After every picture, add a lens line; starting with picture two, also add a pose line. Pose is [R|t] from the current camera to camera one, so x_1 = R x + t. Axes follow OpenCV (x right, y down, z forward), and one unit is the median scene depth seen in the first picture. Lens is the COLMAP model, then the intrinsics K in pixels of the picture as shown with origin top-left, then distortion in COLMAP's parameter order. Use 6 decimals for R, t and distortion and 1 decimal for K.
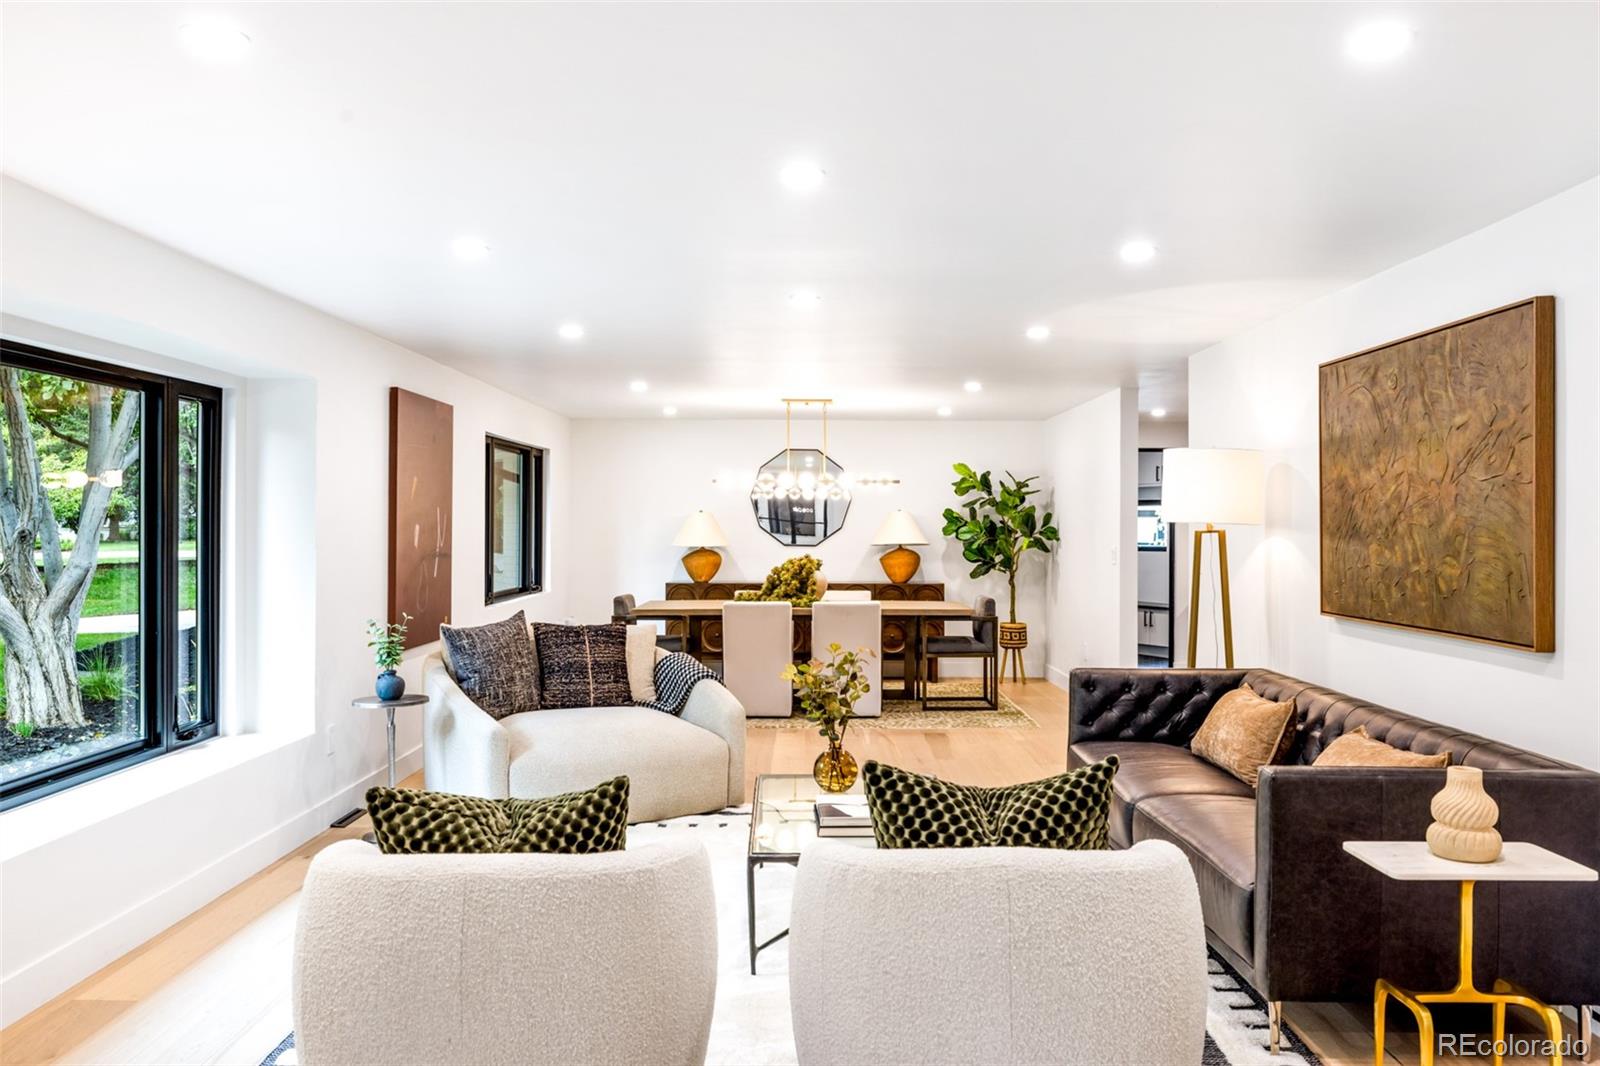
lens RADIAL K [[1312.4, 0, 800.4], [0, 1312.4, 529.9], [0, 0, 1]] dist [0.003044, 0.010626]
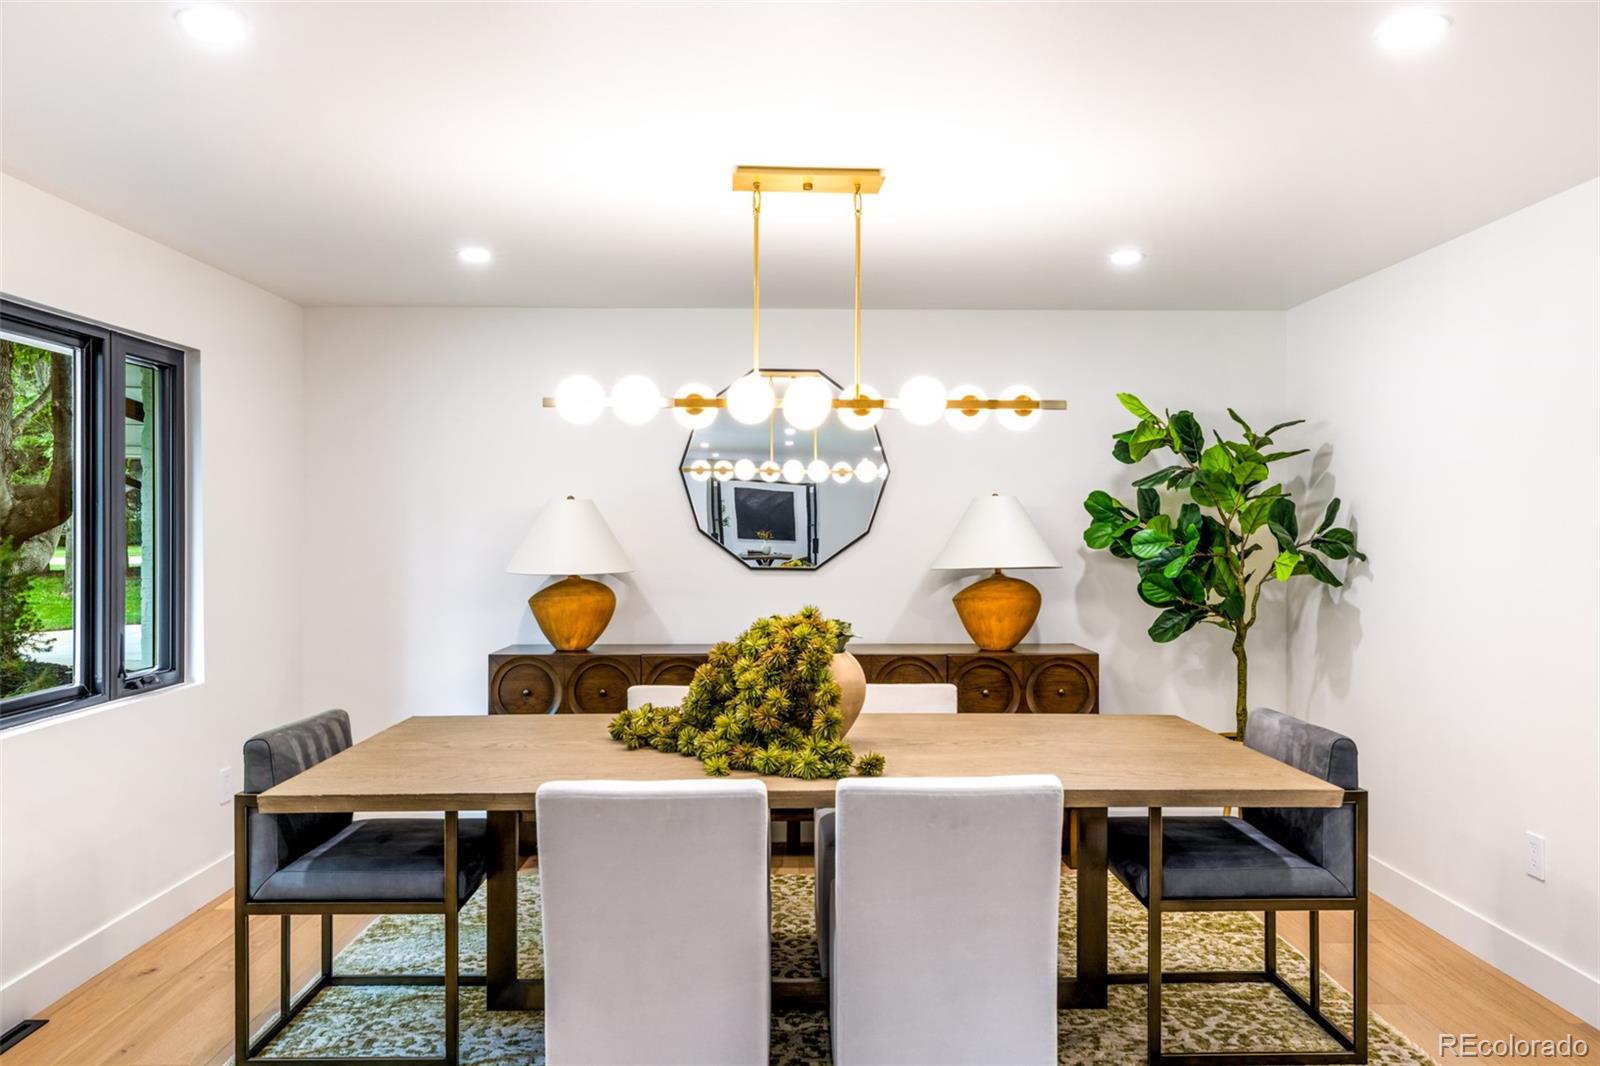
lens RADIAL K [[1127.8, 0, 801.4], [0, 1127.8, 531.8], [0, 0, 1]] dist [-0.001845, -0.000253]
pose [[0.999634, -0.002839, 0.026916, -0.004496], [0.002916, 0.999992, -0.002840, -0.000900], [-0.026908, 0.002917, 0.999634, 0.604624]]
